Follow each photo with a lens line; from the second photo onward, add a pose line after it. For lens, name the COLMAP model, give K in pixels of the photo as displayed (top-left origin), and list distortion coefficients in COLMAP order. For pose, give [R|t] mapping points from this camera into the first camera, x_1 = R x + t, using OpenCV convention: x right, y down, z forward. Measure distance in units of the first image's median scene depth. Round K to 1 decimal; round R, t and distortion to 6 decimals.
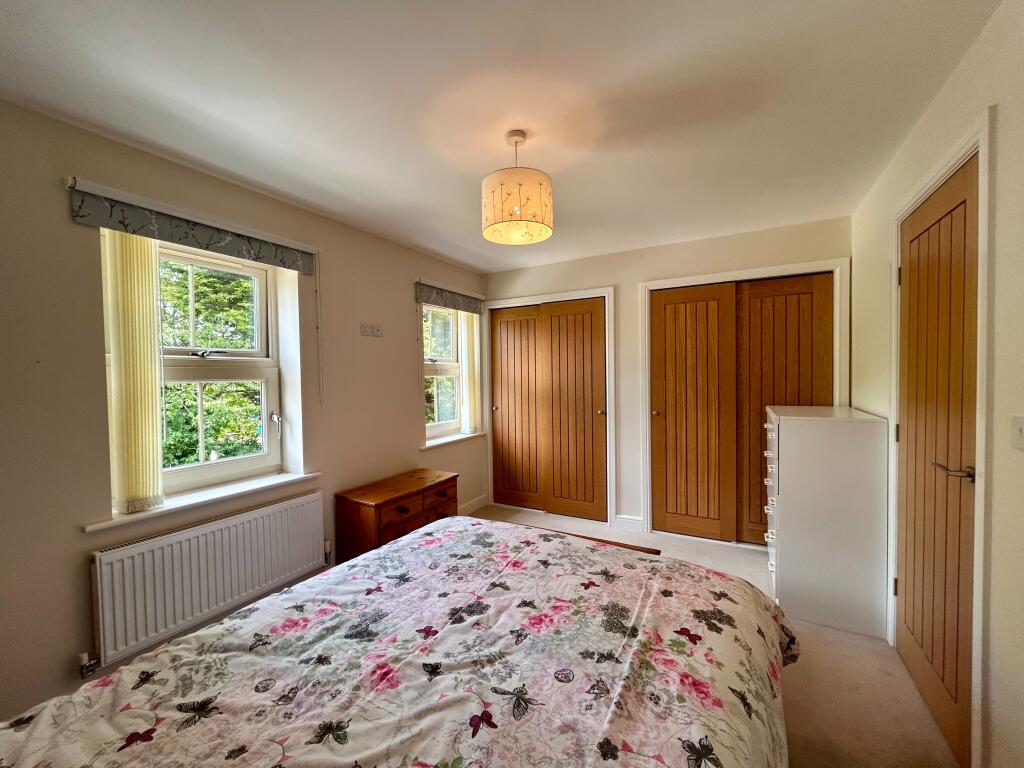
lens RADIAL K [[411.8, 0, 512.0], [0, 411.8, 384.0], [0, 0, 1]] dist [-0.000150, 0.000598]
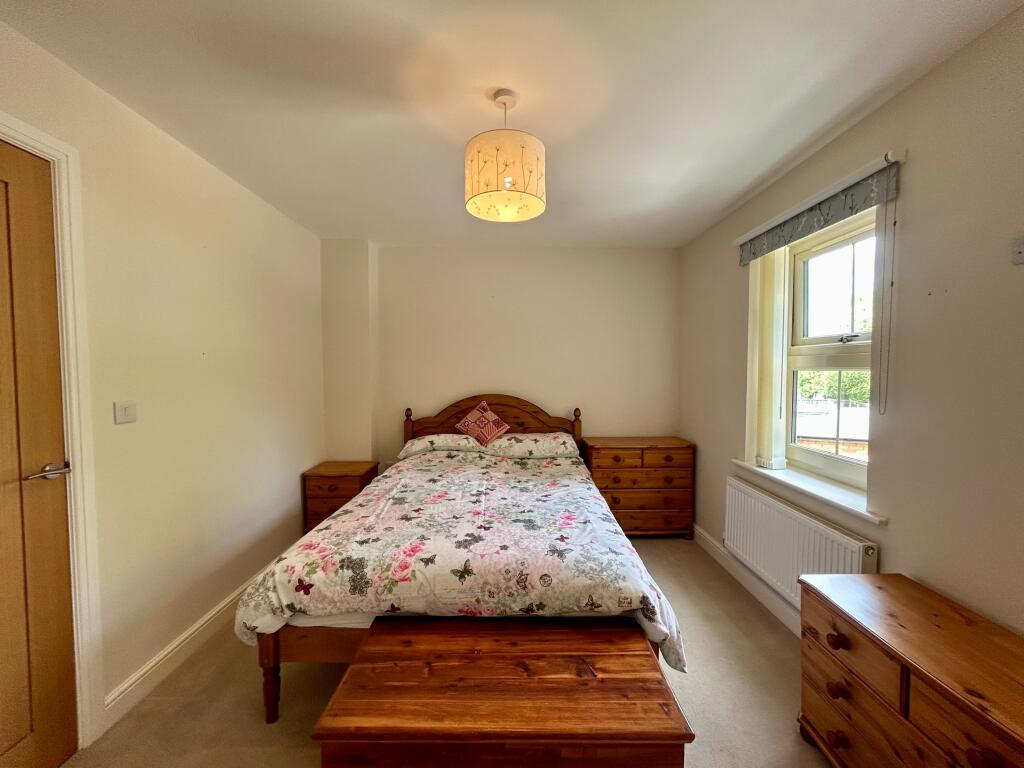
lens RADIAL K [[411.8, 0, 512.0], [0, 411.8, 384.0], [0, 0, 1]] dist [-0.000150, 0.000598]
pose [[-0.867567, 0.037226, -0.495926, 0.527426], [0.003314, 0.997605, 0.069087, -0.056502], [0.497310, 0.058294, -0.865612, 2.087491]]
